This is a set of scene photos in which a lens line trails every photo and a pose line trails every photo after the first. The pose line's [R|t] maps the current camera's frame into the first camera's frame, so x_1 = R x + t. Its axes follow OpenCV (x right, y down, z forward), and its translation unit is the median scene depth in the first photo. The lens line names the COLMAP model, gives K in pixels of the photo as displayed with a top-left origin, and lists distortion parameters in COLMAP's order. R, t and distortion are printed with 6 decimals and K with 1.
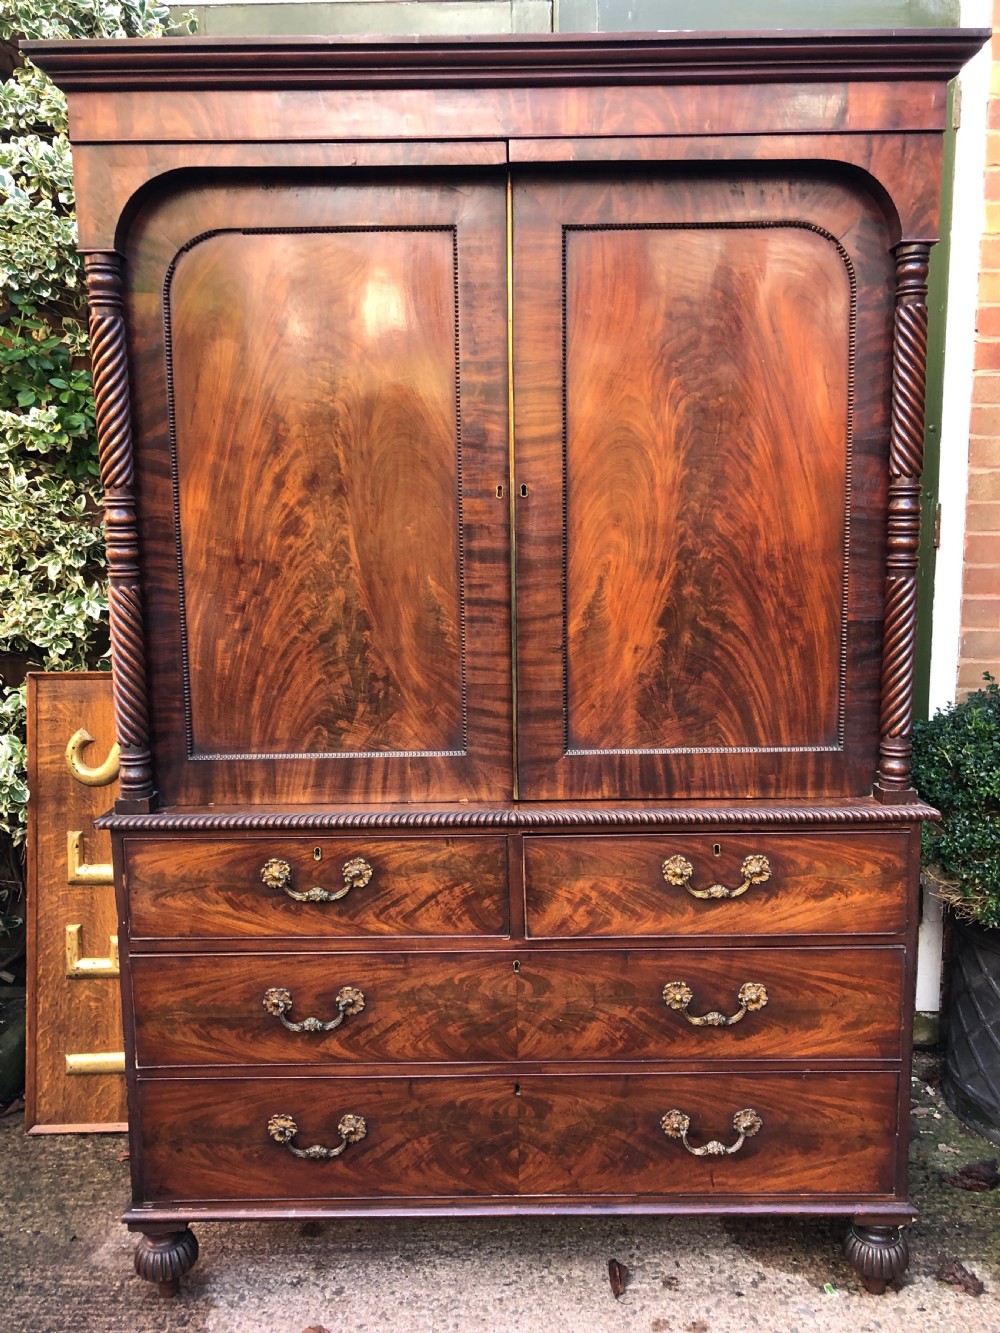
lens RADIAL K [[1093.2, 0, 519.4], [0, 1093.2, 667.1], [0, 0, 1]] dist [0.031383, -0.025880]
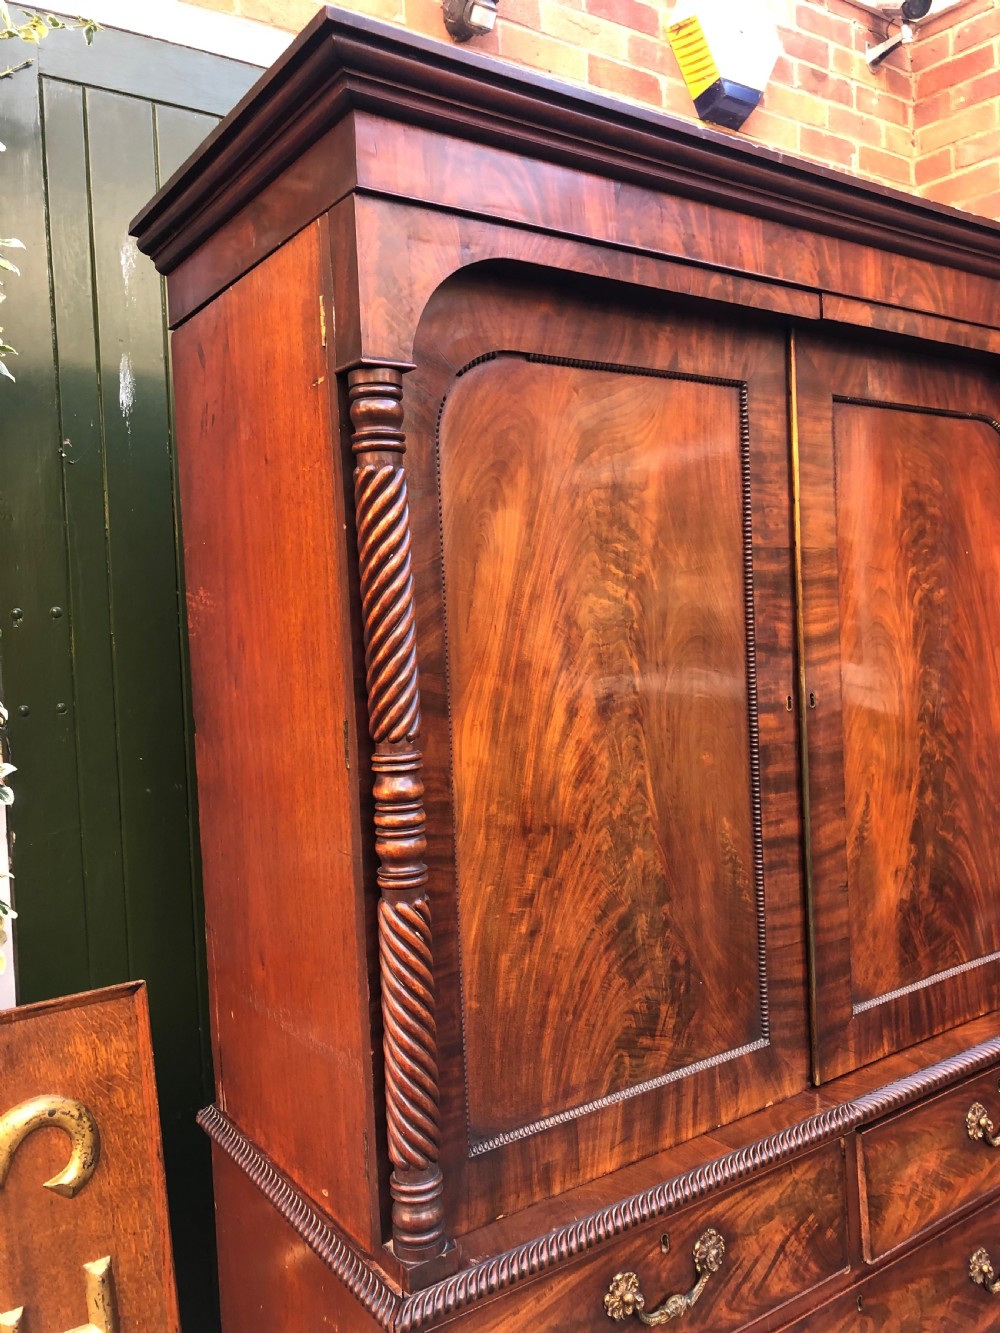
lens RADIAL K [[1093.2, 0, 517.4], [0, 1093.2, 674.0], [0, 0, 1]] dist [0.031383, -0.025880]
pose [[0.814083, -0.048017, 0.578760, -0.633374], [0.111570, 0.990943, -0.074720, -0.140208], [-0.569931, 0.125401, 0.812068, 0.442608]]
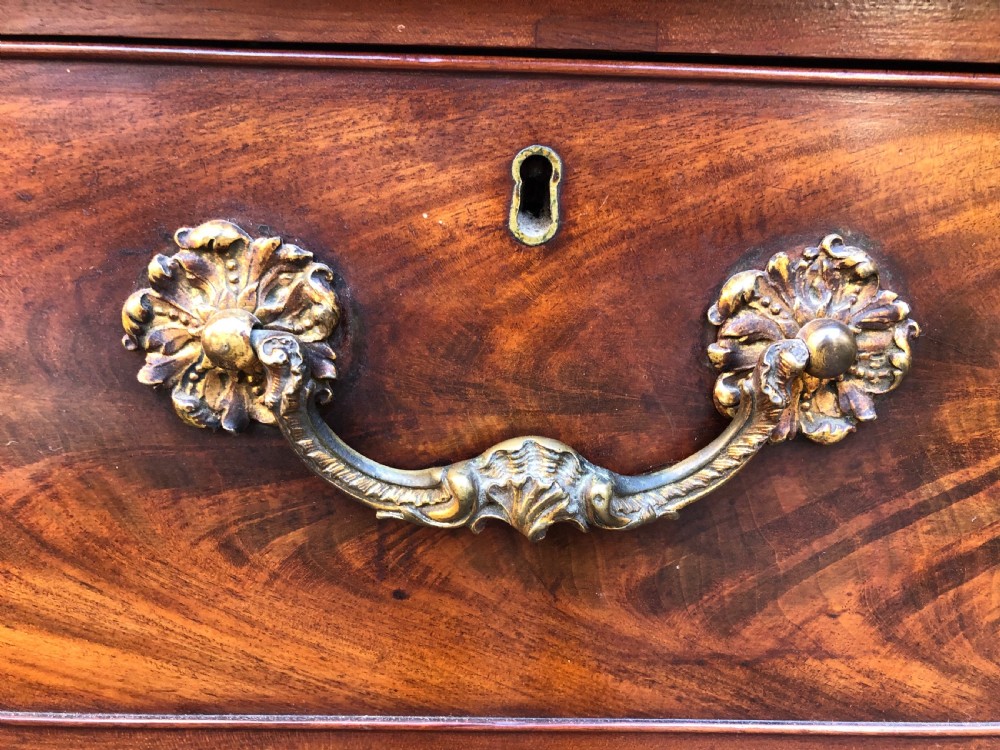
lens RADIAL K [[873.7, 0, 521.2], [0, 873.7, 381.6], [0, 0, 1]] dist [0.029722, -0.005447]
pose [[0.998993, 0.026333, 0.036327, -0.187077], [-0.032951, 0.980113, 0.195683, 0.169401], [-0.030452, -0.196683, 0.979994, 0.877486]]
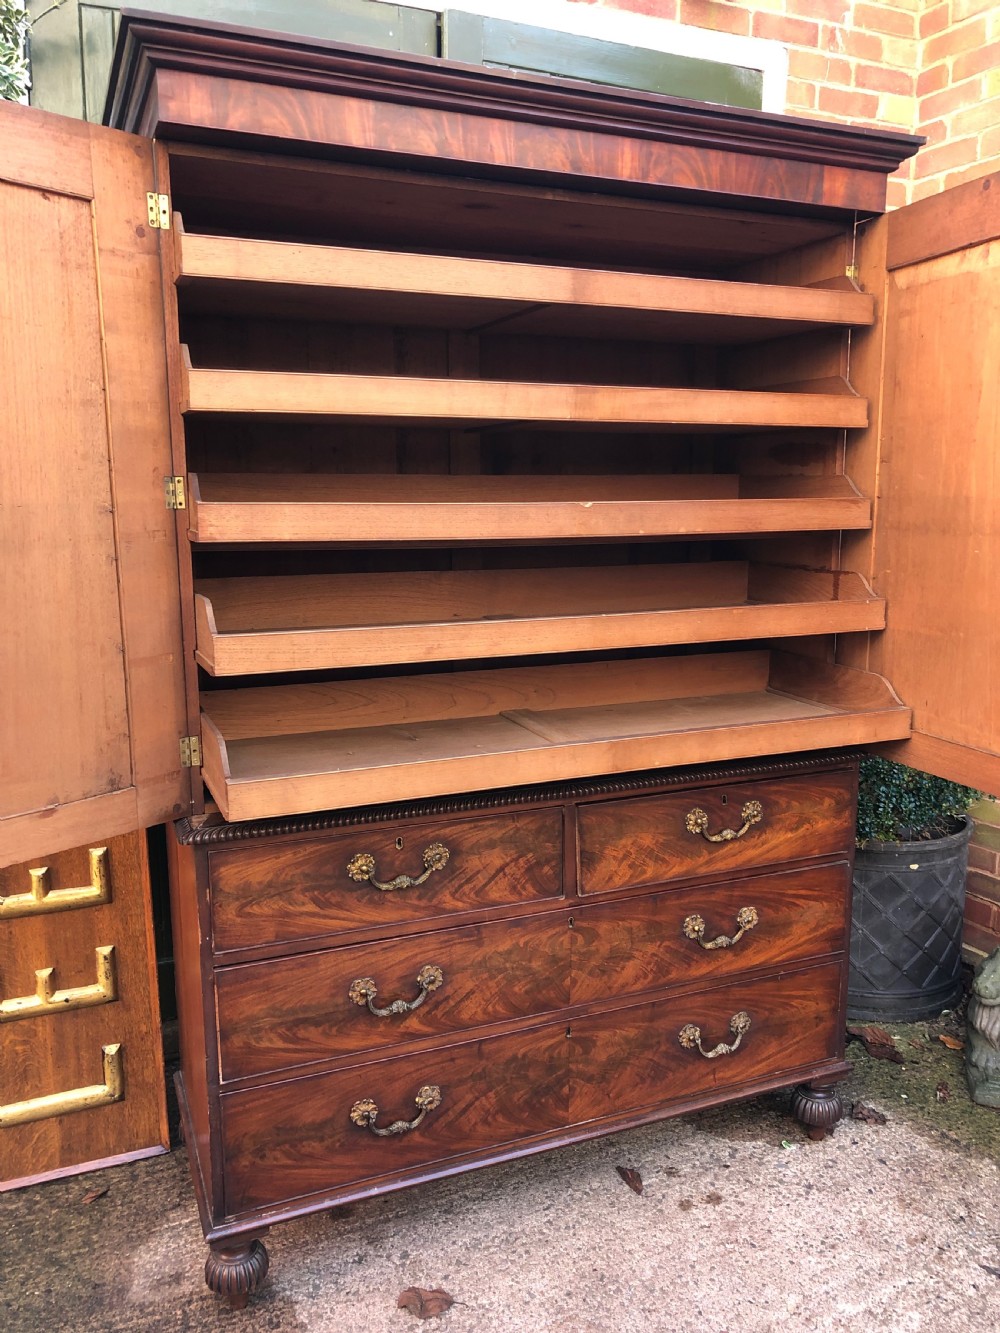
lens RADIAL K [[1093.2, 0, 526.8], [0, 1093.2, 677.5], [0, 0, 1]] dist [0.031383, -0.025880]
pose [[0.913115, -0.058729, 0.403451, -0.477881], [0.045596, 0.998073, 0.042089, -0.025161], [-0.405145, -0.020036, 0.914033, 0.003210]]
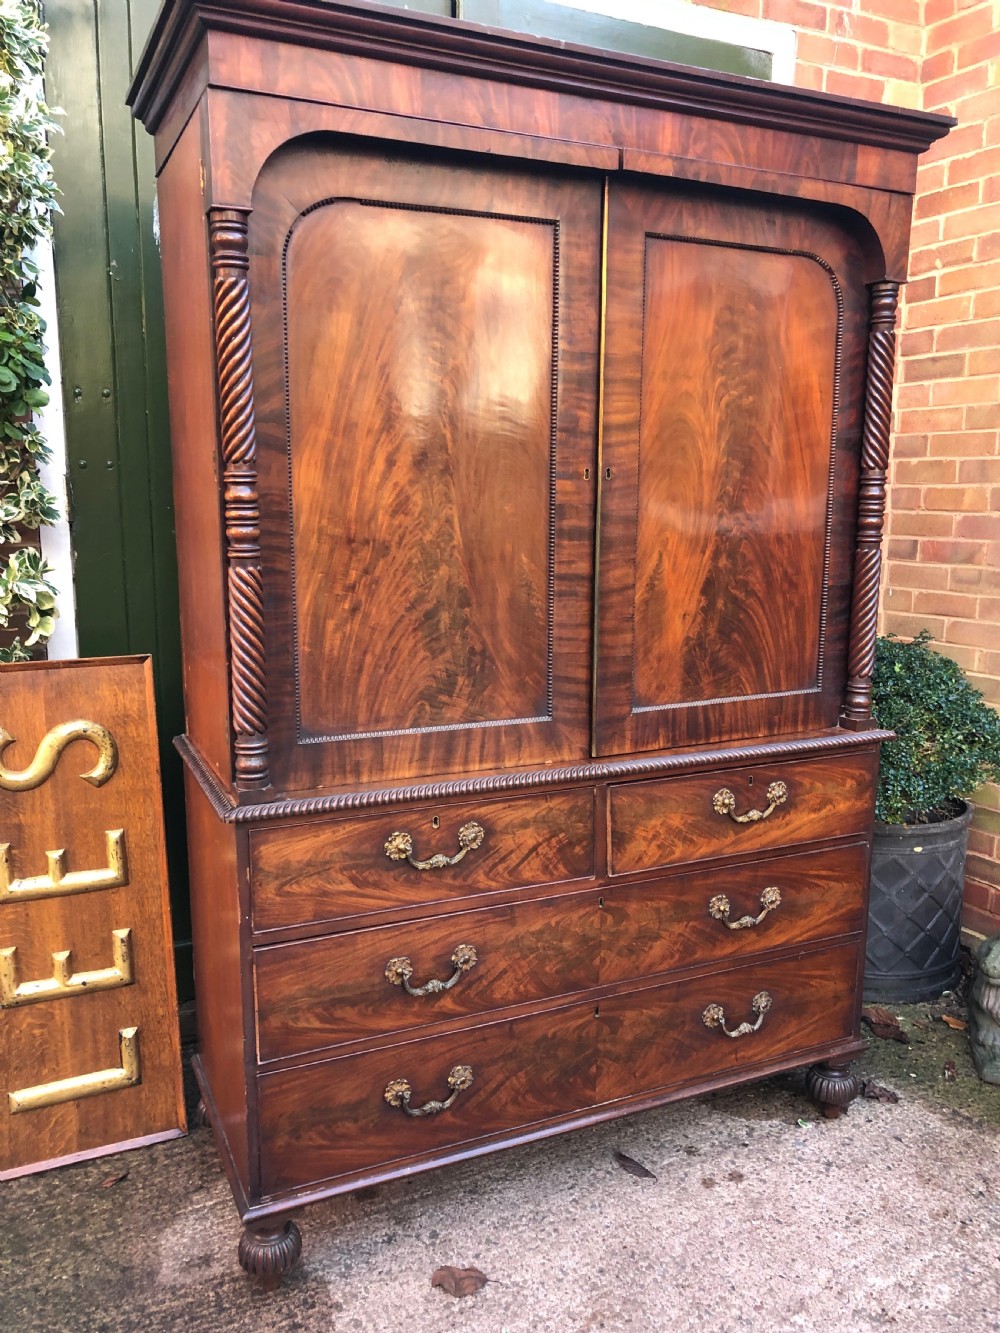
lens RADIAL K [[1093.2, 0, 511.0], [0, 1093.2, 680.8], [0, 0, 1]] dist [0.031383, -0.025880]
pose [[0.901792, -0.060757, 0.427879, -0.547510], [0.041768, 0.997687, 0.053638, -0.015959], [-0.430148, -0.030499, 0.902243, 0.039381]]
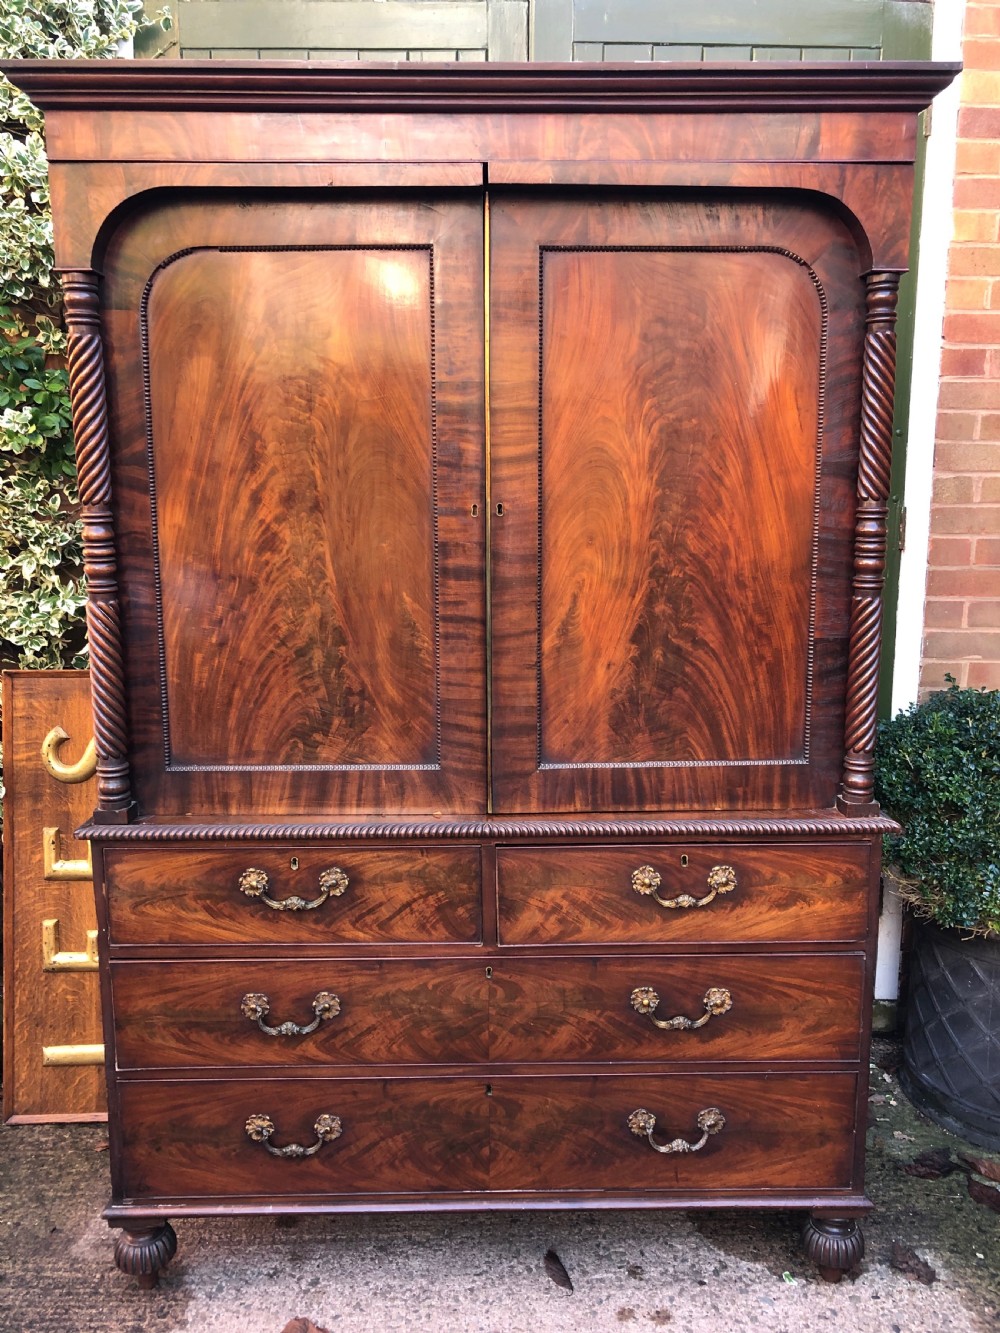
lens RADIAL K [[1093.2, 0, 508.4], [0, 1093.2, 658.1], [0, 0, 1]] dist [0.031383, -0.025880]
pose [[0.999795, 0.005369, 0.019532, -0.005967], [-0.005904, 0.999606, 0.027450, -0.049468], [-0.019377, -0.027559, 0.999432, -0.018791]]
